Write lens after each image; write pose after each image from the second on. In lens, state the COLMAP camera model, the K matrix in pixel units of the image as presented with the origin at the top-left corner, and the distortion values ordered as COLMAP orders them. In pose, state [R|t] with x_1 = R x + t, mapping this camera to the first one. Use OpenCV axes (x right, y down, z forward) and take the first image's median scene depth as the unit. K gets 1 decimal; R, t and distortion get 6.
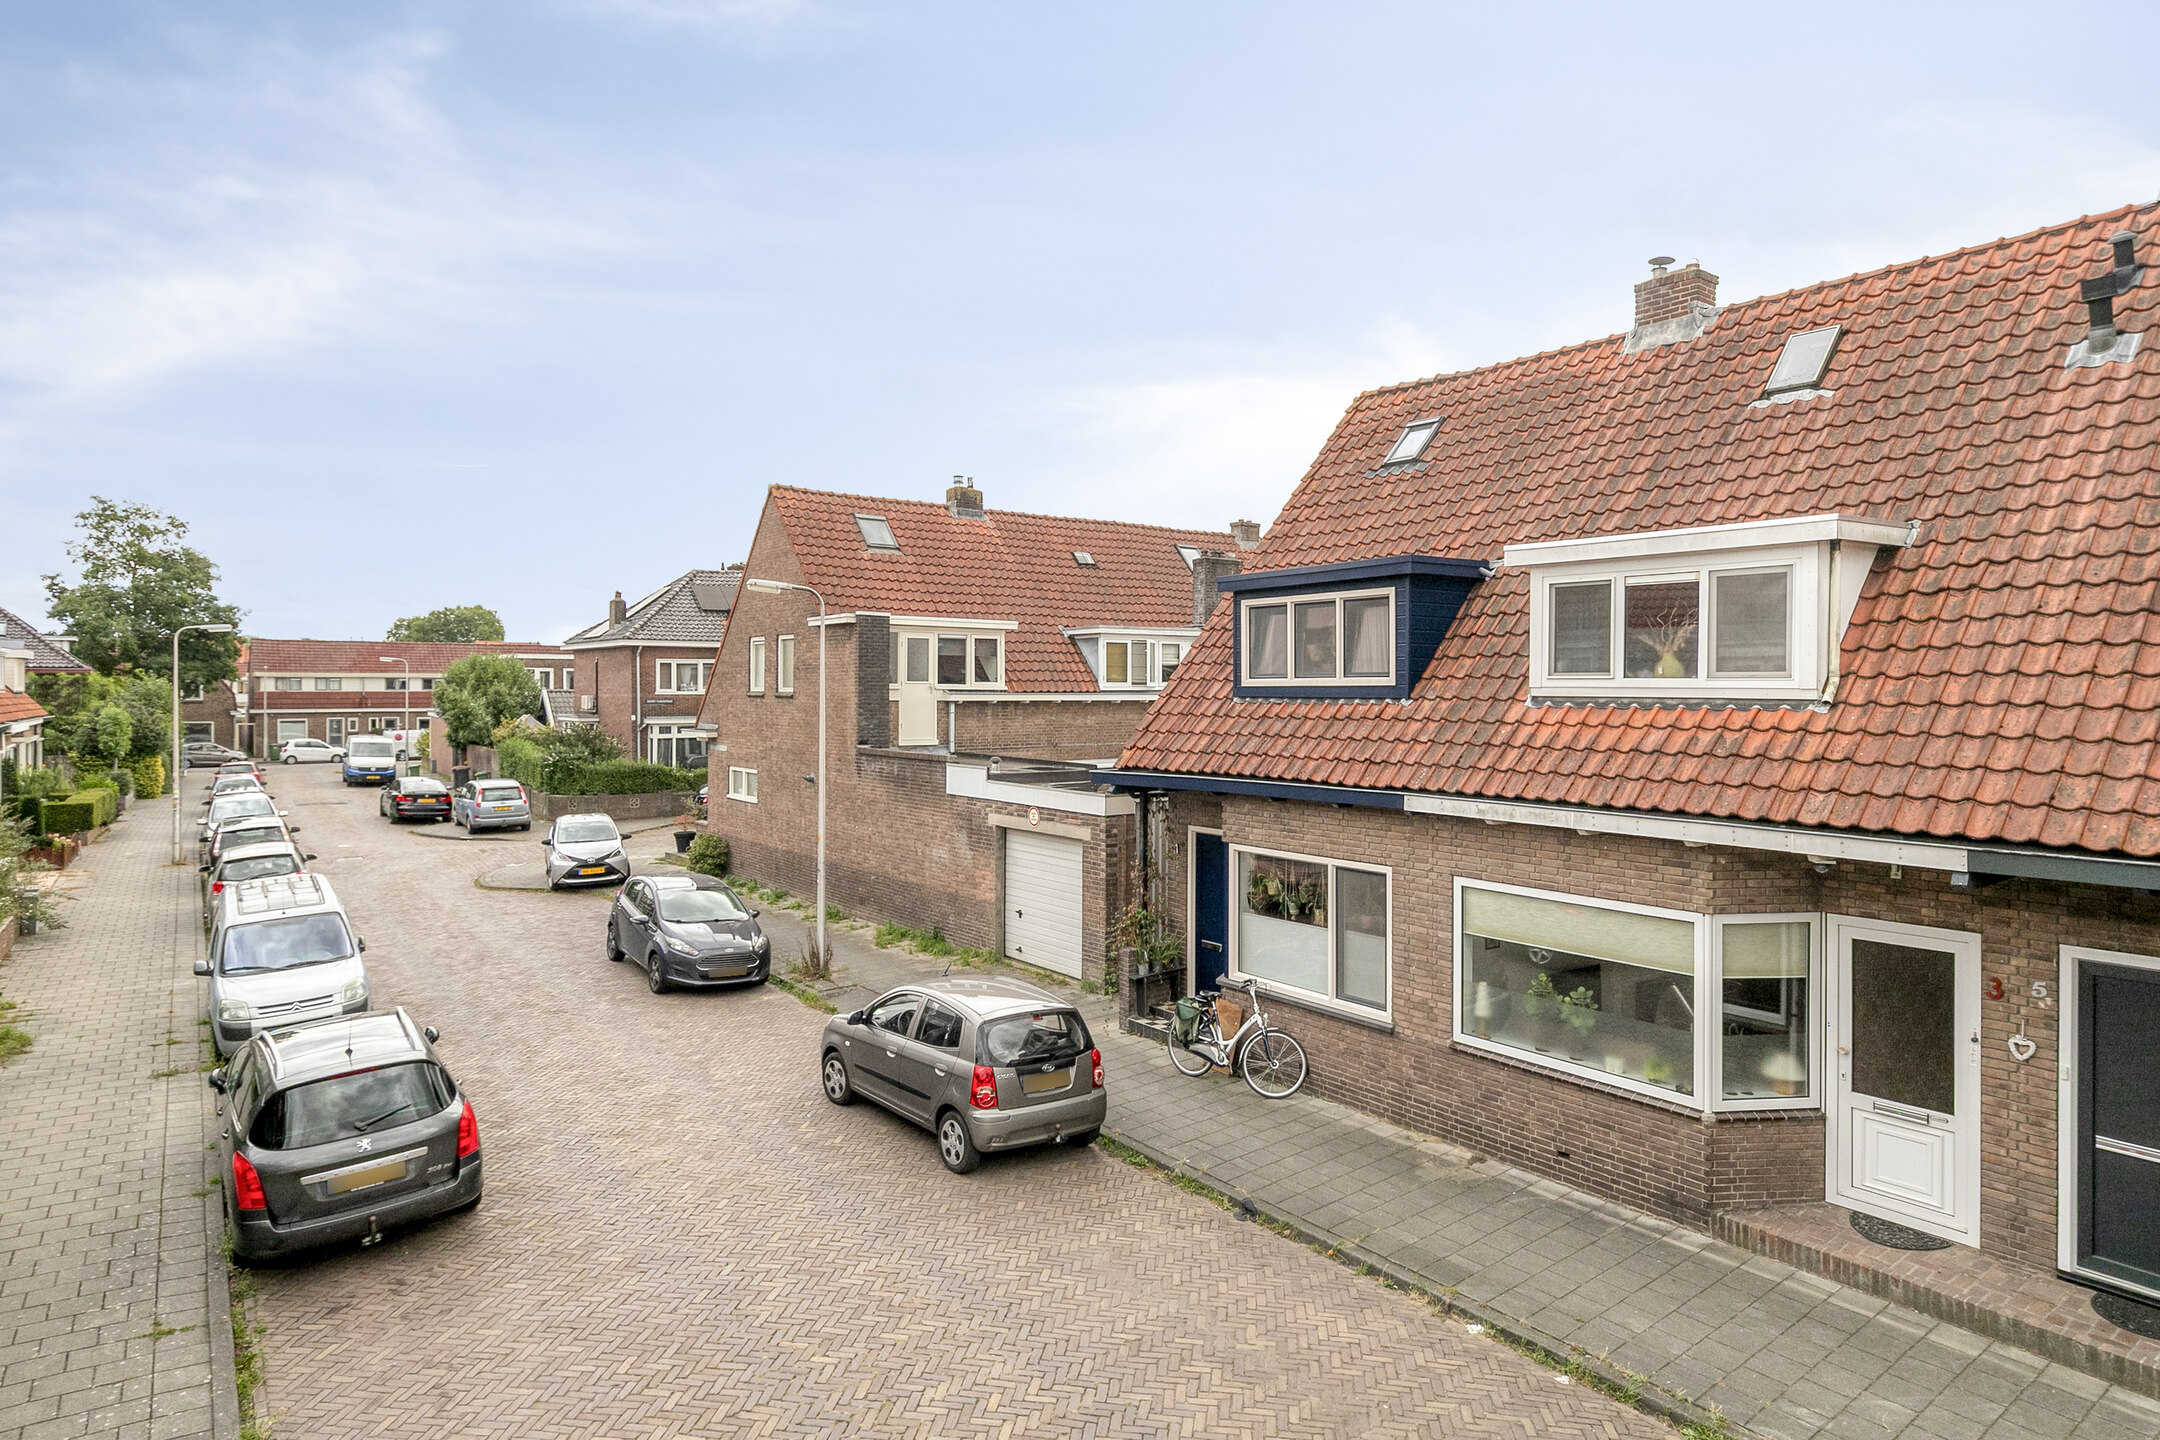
lens RADIAL K [[1294.7, 0, 1118.6], [0, 1294.7, 667.0], [0, 0, 1]] dist [-0.000996, 0.000358]
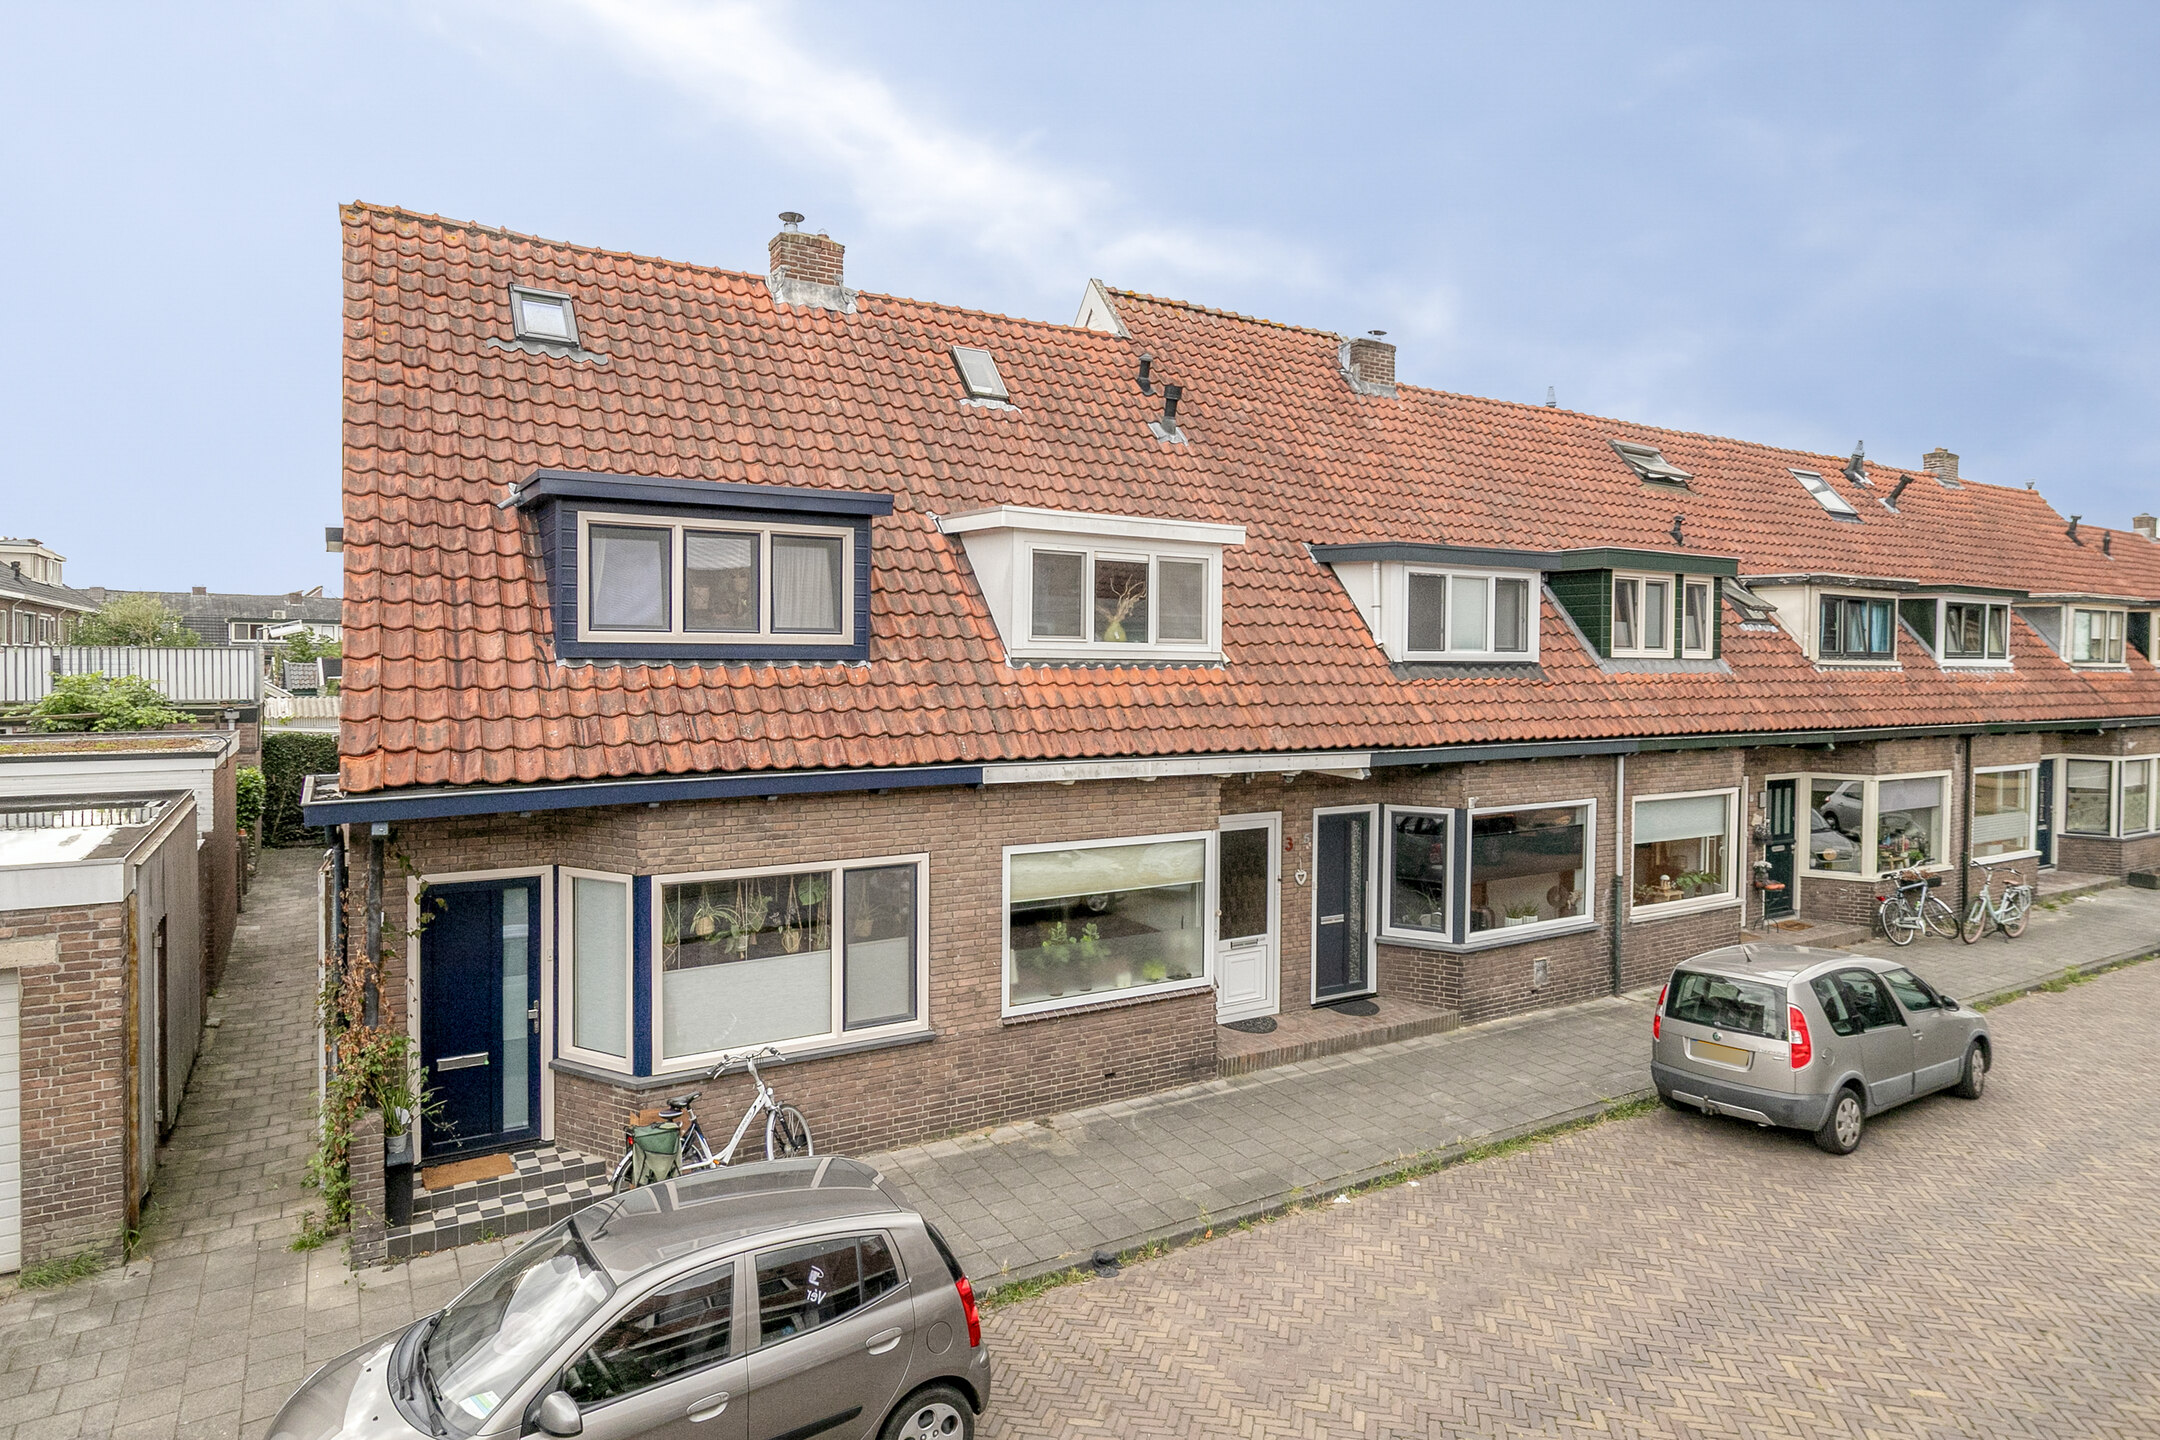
lens RADIAL K [[1241.4, 0, 1068.5], [0, 1241.4, 673.8], [0, 0, 1]] dist [-0.002942, 0.001253]
pose [[0.080740, -0.013822, 0.996639, -0.698261], [-0.025176, 0.999557, 0.015902, 0.020289], [-0.996417, -0.026375, 0.080356, 0.953867]]
